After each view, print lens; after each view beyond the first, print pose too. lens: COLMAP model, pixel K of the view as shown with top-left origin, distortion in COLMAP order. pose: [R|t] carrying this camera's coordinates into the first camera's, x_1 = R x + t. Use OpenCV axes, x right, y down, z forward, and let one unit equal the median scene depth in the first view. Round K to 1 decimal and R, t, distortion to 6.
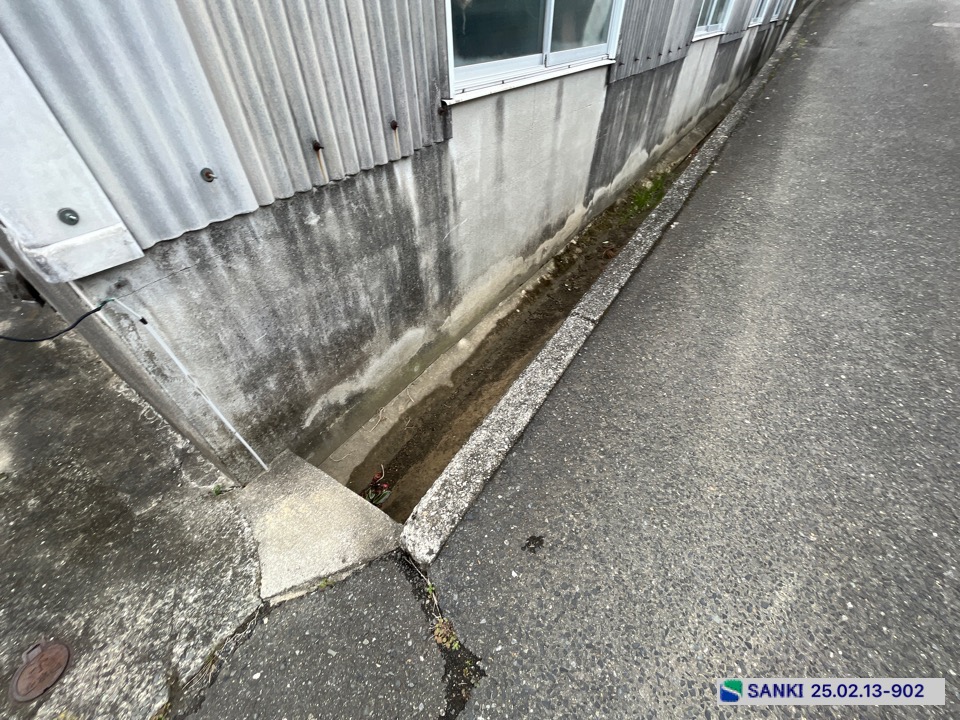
lens RADIAL K [[384.8, 0, 477.2], [0, 384.8, 359.5], [0, 0, 1]] dist [-0.003273, -0.000091]
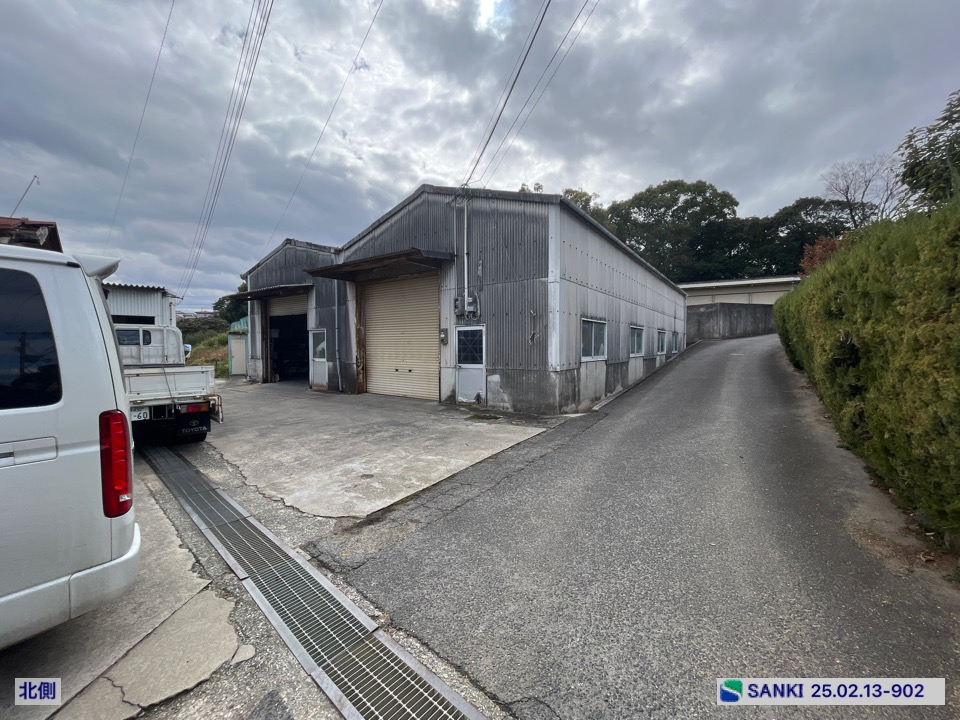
lens RADIAL K [[386.3, 0, 478.4], [0, 386.3, 359.2], [0, 0, 1]] dist [-0.000885, 0.000900]
pose [[0.999871, 0.010695, -0.011970, -1.821676], [-0.015908, 0.759824, -0.649934, 3.626506], [0.002144, 0.650041, 0.759896, -4.016834]]
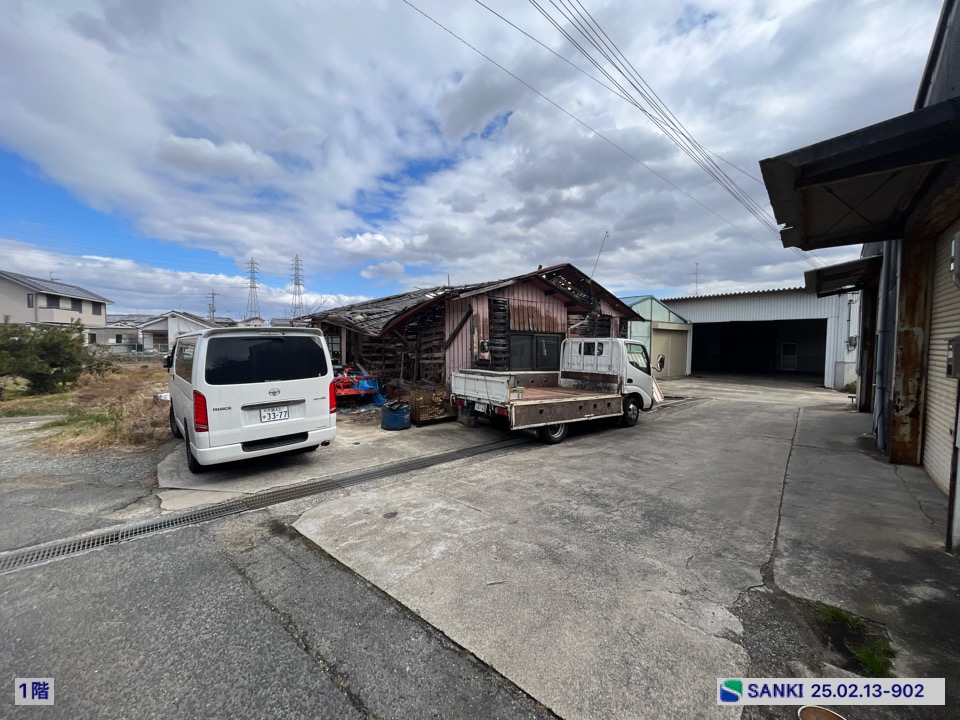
lens RADIAL K [[384.8, 0, 477.2], [0, 384.8, 359.5], [0, 0, 1]] dist [-0.003273, -0.000091]
pose [[-0.112076, 0.055770, -0.992133, 0.127975], [-0.676785, 0.726775, 0.117307, 0.375312], [0.727600, 0.684608, -0.043709, -0.862746]]
